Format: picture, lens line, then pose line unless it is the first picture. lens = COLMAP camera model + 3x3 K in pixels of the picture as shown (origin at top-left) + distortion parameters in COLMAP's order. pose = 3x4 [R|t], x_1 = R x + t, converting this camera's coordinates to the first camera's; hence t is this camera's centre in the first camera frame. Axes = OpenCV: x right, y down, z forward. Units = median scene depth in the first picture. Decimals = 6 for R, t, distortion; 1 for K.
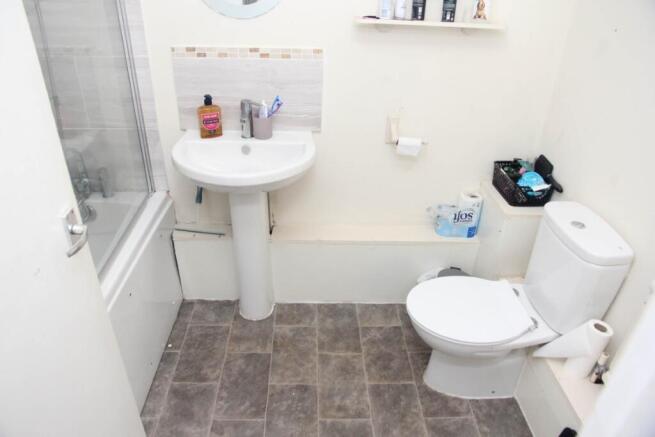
lens RADIAL K [[441.3, 0, 328.4], [0, 441.3, 230.6], [0, 0, 1]] dist [-0.081867, 0.004644]
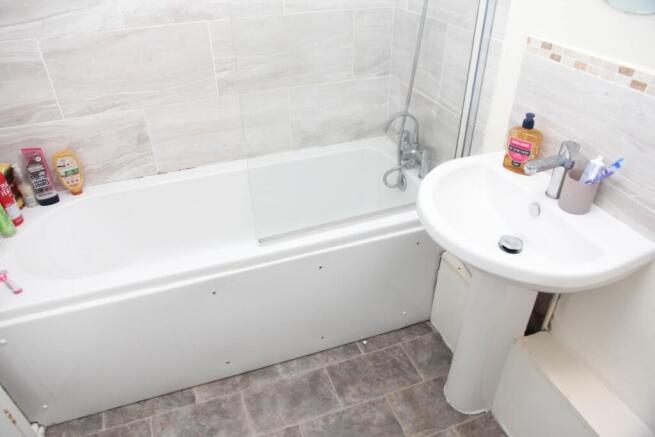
lens RADIAL K [[441.3, 0, 328.4], [0, 441.3, 230.6], [0, 0, 1]] dist [-0.081867, 0.004644]
pose [[0.289510, 0.523973, -0.801022, 0.264386], [-0.466628, 0.807941, 0.359848, -0.252494], [0.835729, 0.269599, 0.478408, 0.445187]]
